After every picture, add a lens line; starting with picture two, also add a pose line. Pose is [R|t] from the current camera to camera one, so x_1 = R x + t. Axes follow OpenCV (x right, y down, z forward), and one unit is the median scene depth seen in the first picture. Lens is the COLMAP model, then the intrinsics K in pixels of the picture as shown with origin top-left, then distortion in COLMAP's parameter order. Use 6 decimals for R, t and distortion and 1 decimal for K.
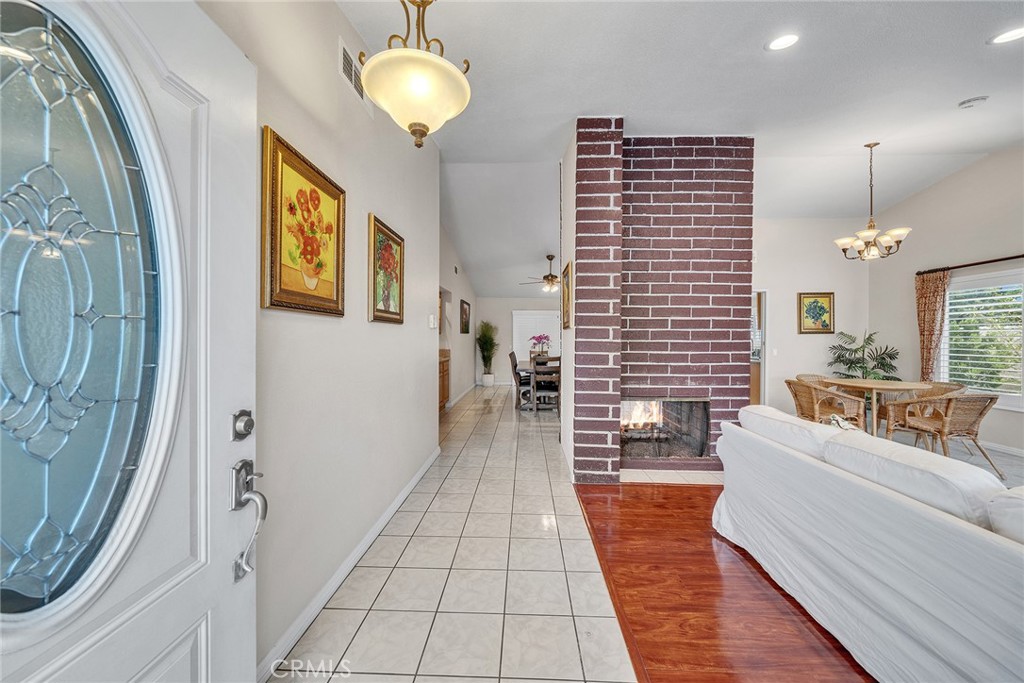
lens RADIAL K [[353.9, 0, 514.2], [0, 353.9, 339.1], [0, 0, 1]] dist [-0.005298, 0.000045]
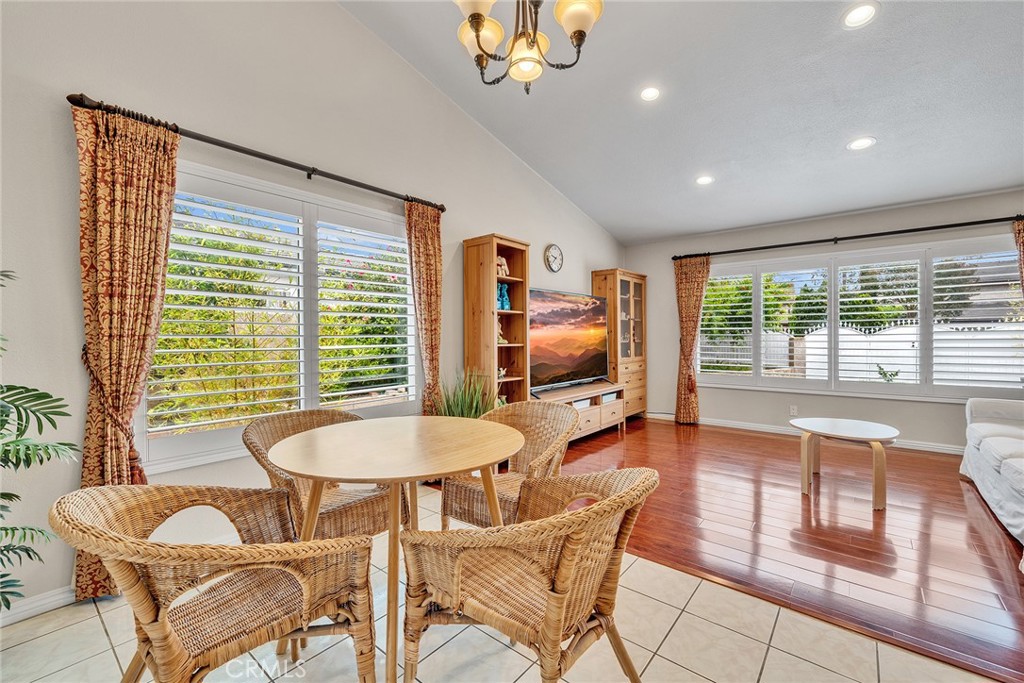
lens RADIAL K [[458.3, 0, 513.2], [0, 458.3, 338.6], [0, 0, 1]] dist [0.002135, 0.000404]
pose [[-0.803354, -0.000868, 0.595501, 0.627694], [0.000901, 0.999996, 0.002672, 0.029054], [-0.595501, 0.002683, -0.803350, 1.172616]]
